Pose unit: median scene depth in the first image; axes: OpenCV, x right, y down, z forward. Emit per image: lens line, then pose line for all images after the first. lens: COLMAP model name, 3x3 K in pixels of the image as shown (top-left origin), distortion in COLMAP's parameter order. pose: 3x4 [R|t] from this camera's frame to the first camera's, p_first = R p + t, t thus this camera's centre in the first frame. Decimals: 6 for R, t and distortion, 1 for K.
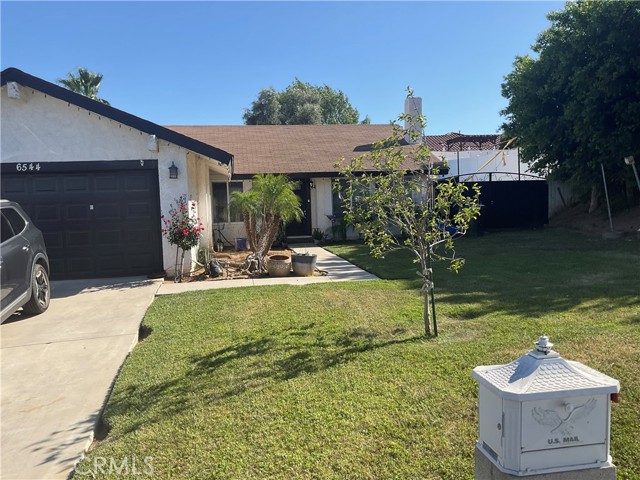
lens RADIAL K [[537.3, 0, 321.7], [0, 537.3, 238.6], [0, 0, 1]] dist [0.115180, -0.196491]
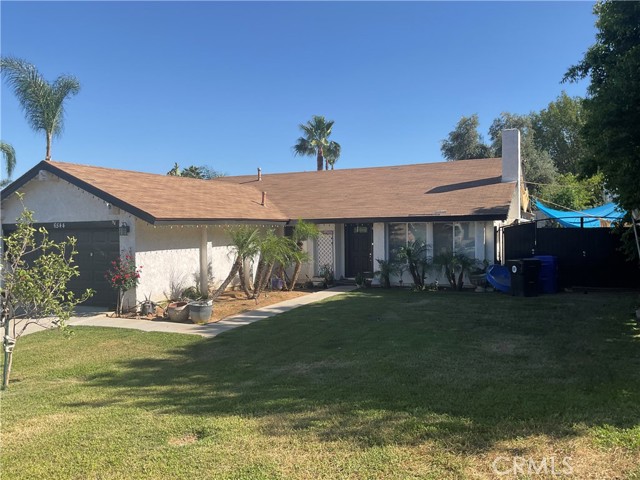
lens RADIAL K [[537.3, 0, 321.7], [0, 537.3, 238.6], [0, 0, 1]] dist [0.115180, -0.196491]
pose [[0.821032, 0.030672, -0.570058, 0.475312], [-0.048985, 0.998658, -0.016818, -0.059087], [0.568777, 0.041733, 0.821432, 0.118013]]
